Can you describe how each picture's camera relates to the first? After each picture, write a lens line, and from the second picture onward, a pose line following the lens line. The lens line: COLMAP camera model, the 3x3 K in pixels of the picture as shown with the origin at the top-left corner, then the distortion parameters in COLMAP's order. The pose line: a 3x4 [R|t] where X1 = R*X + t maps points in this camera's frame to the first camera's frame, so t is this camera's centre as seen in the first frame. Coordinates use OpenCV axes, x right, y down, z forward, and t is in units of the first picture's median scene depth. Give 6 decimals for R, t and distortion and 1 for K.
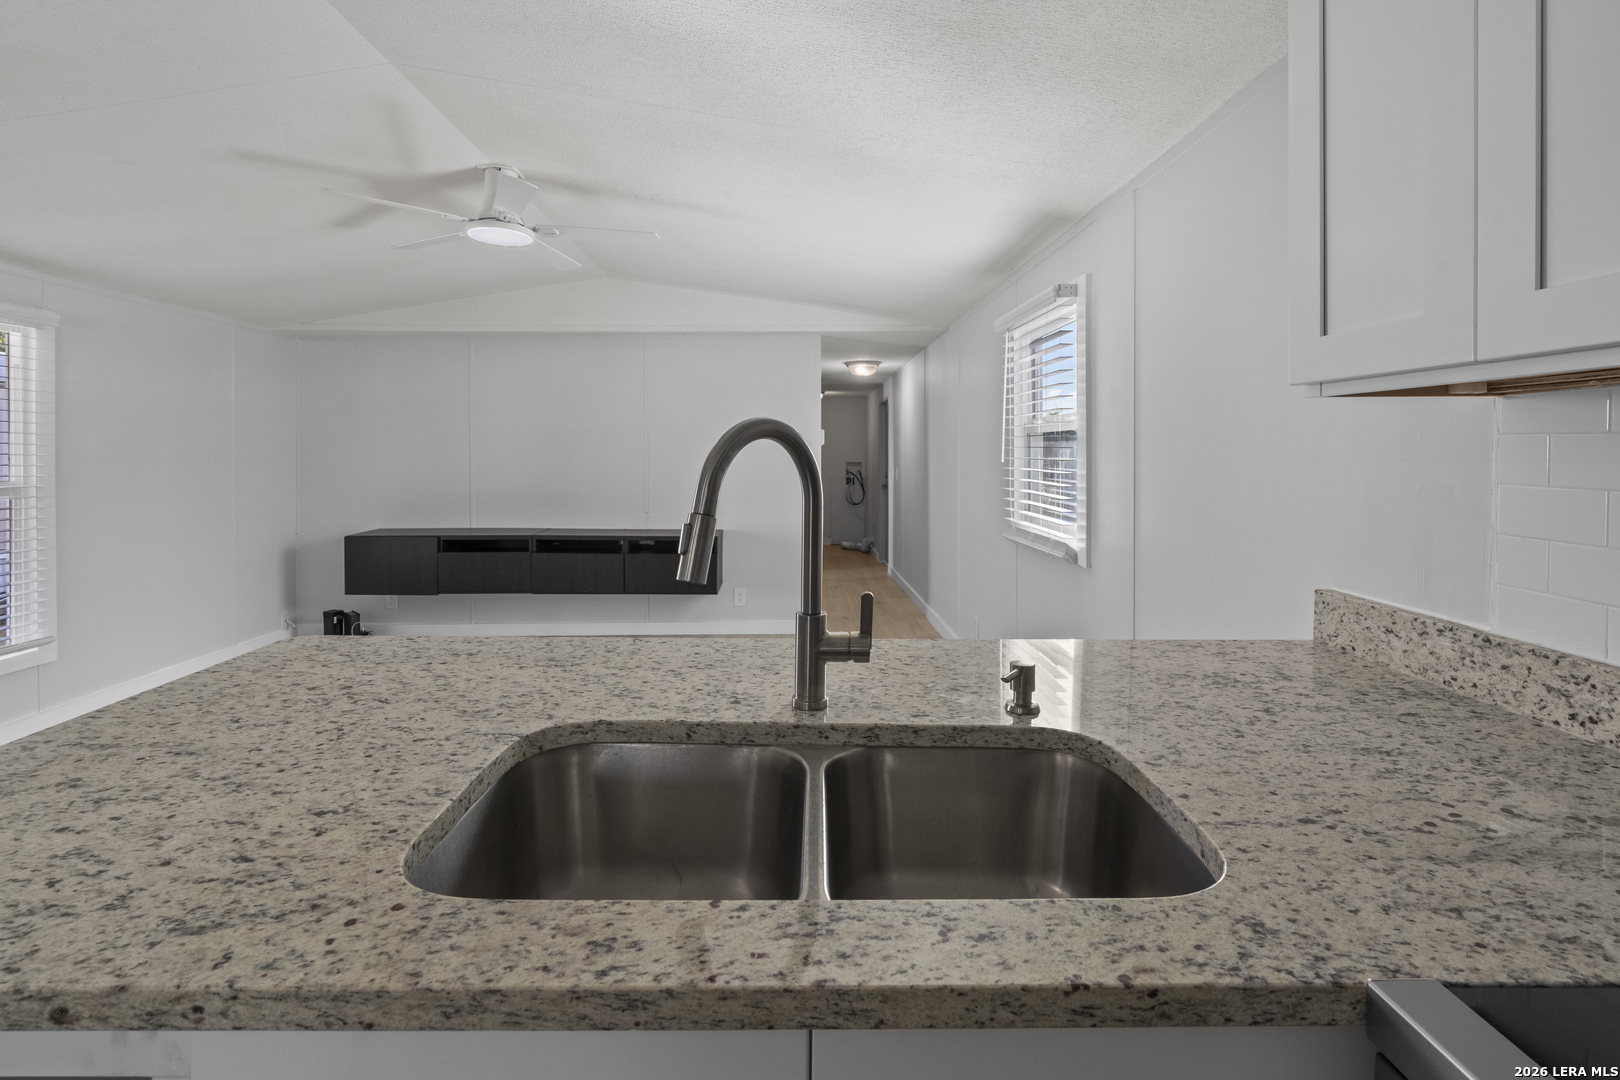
lens RADIAL K [[733.8, 0, 814.1], [0, 733.8, 481.3], [0, 0, 1]] dist [-0.007453, 0.003166]
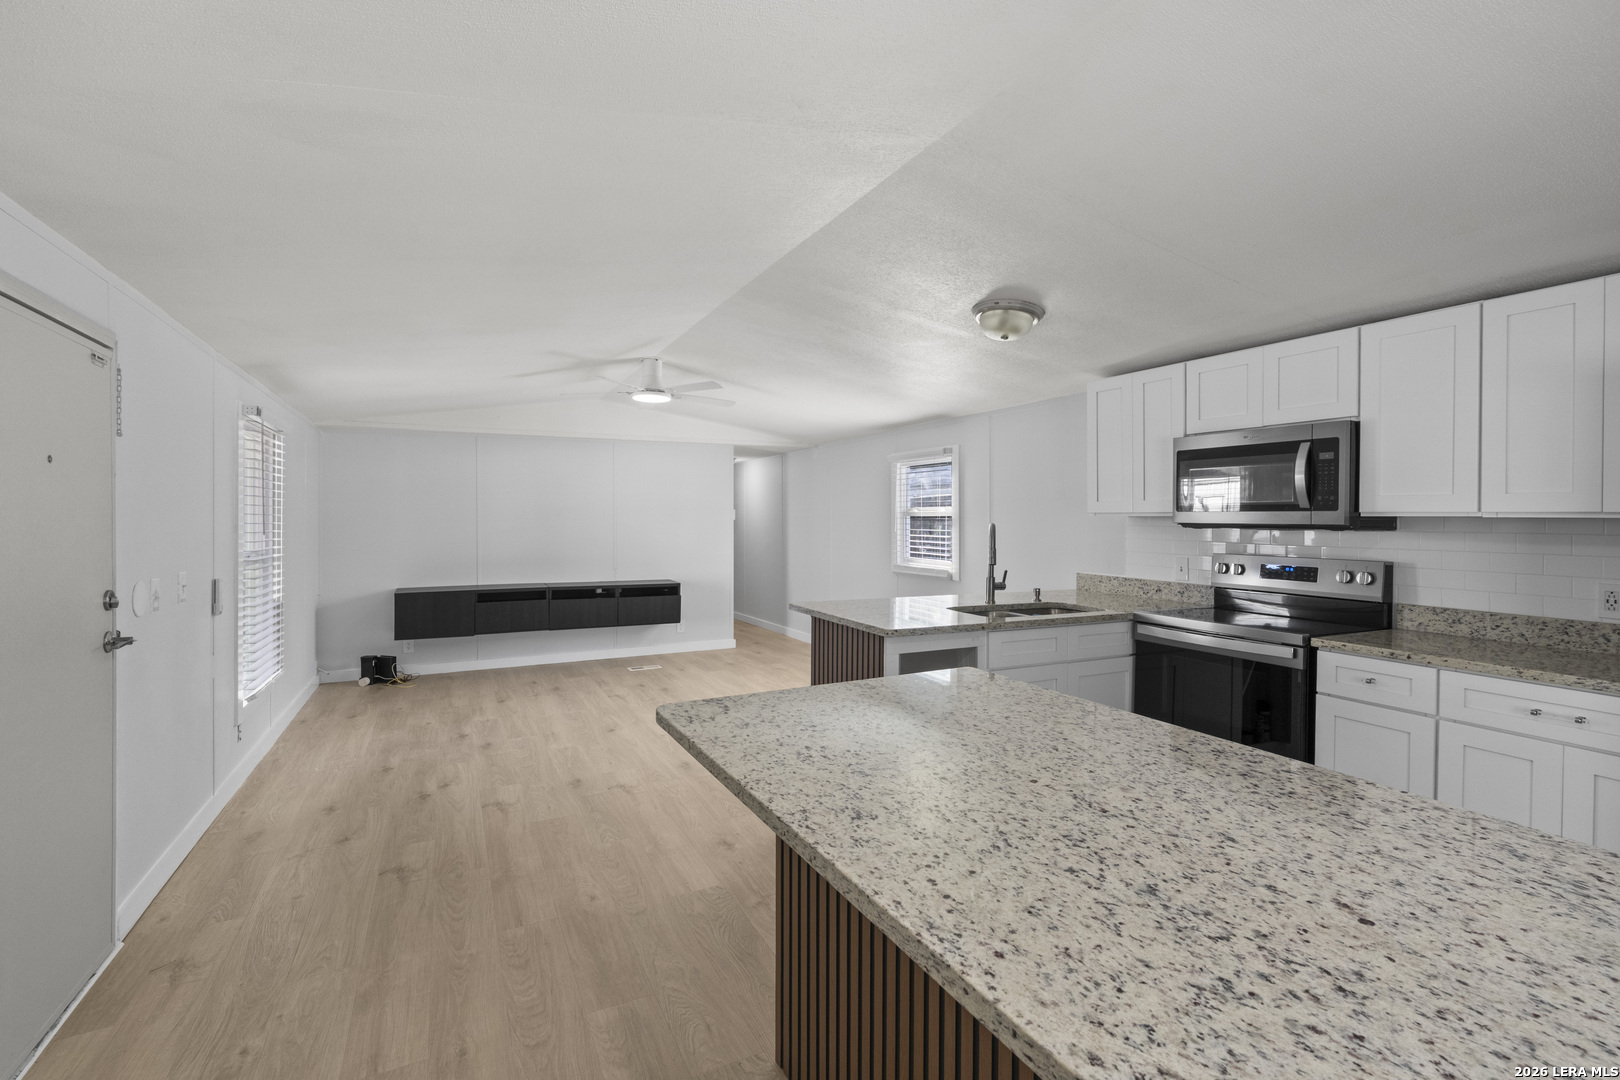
lens RADIAL K [[733.8, 0, 802.8], [0, 733.8, 525.3], [0, 0, 1]] dist [-0.007453, 0.003166]
pose [[0.908141, -0.003384, 0.418651, -2.203987], [0.015050, 0.999585, -0.024568, 0.003328], [-0.418394, 0.028612, 0.907815, -1.772632]]
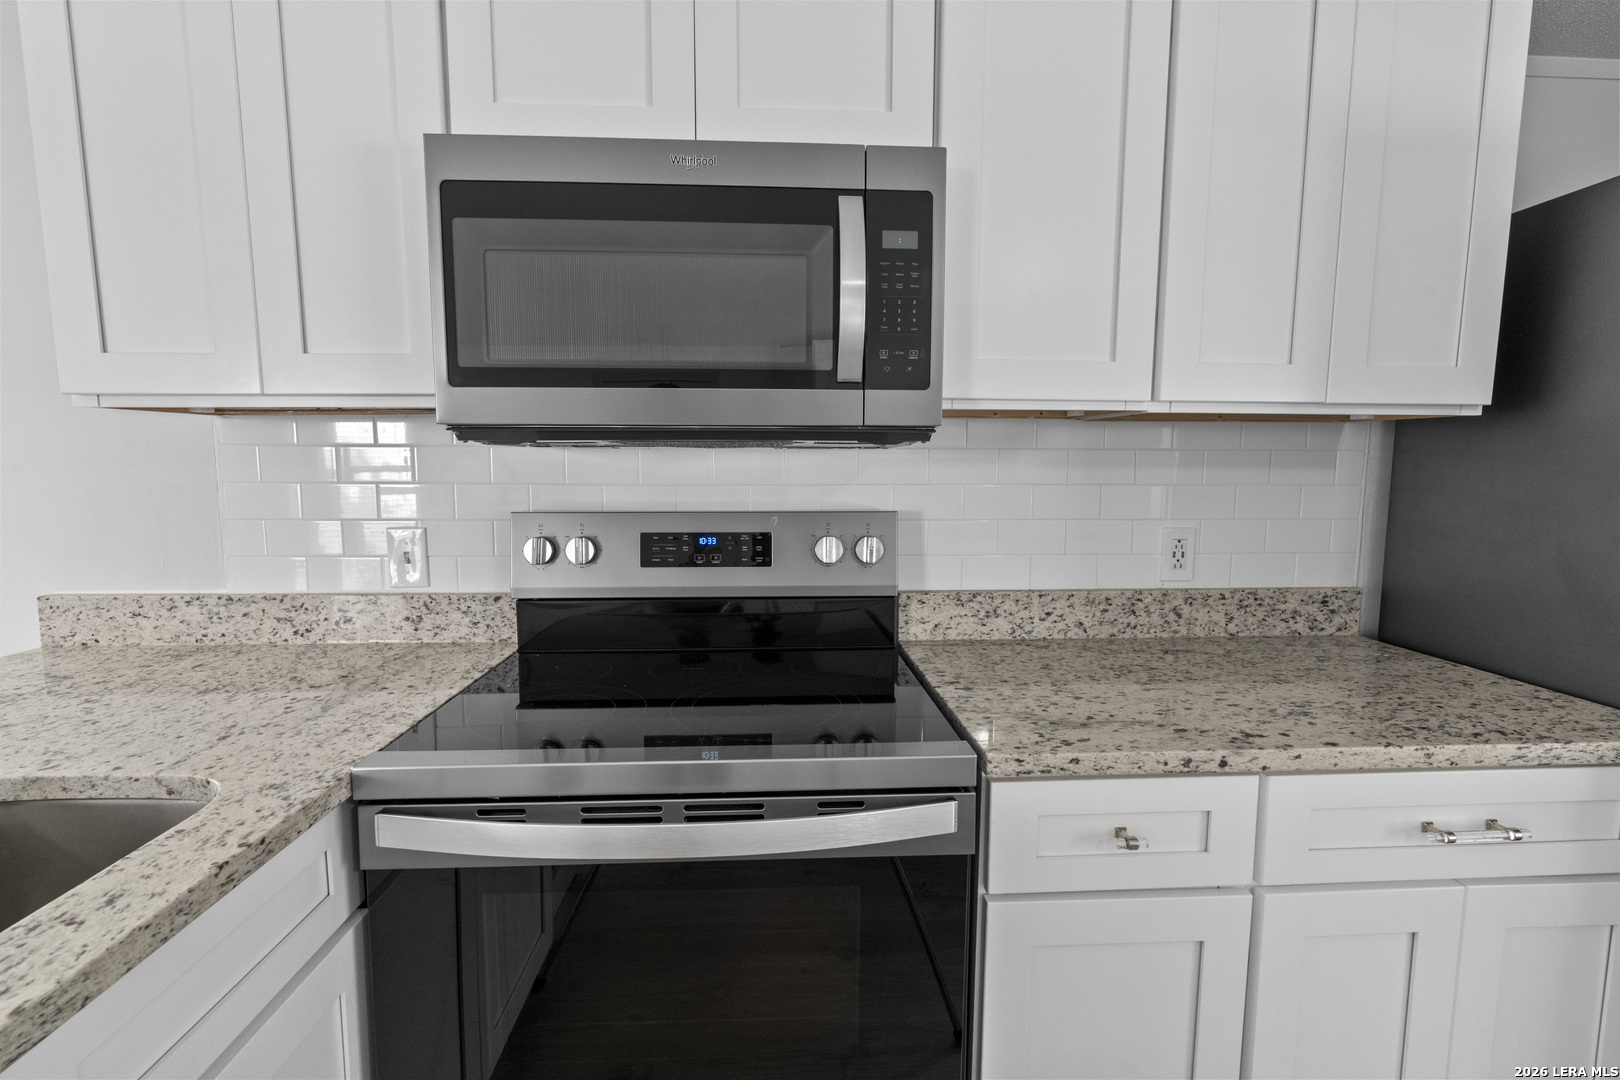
lens RADIAL K [[733.8, 0, 804.0], [0, 733.8, 532.0], [0, 0, 1]] dist [-0.007453, 0.003166]
pose [[-0.031736, -0.101443, 0.994335, -0.416853], [0.039428, 0.993935, 0.102661, 0.000541], [-0.998718, 0.042463, -0.027544, -0.015891]]
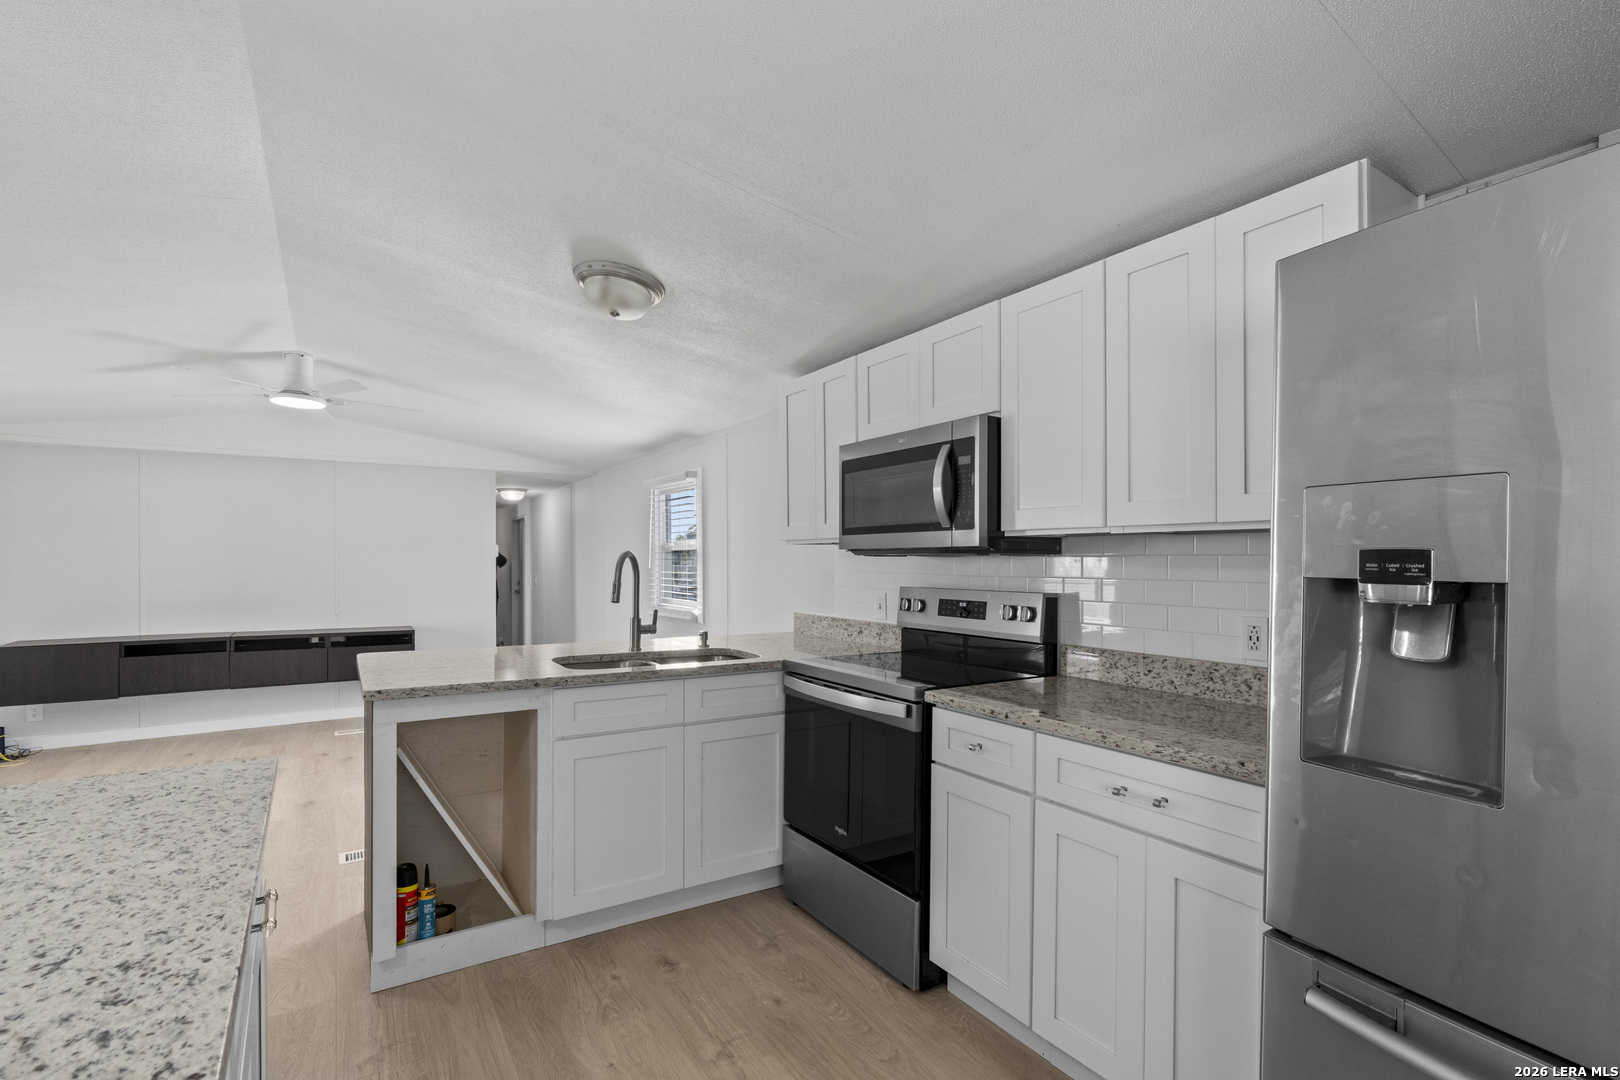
lens RADIAL K [[733.8, 0, 809.0], [0, 733.8, 563.4], [0, 0, 1]] dist [-0.007453, 0.003166]
pose [[0.853488, -0.000150, 0.521112, -0.876236], [0.020364, 0.999246, -0.033065, 0.072441], [-0.520714, 0.038833, 0.852848, -1.732386]]
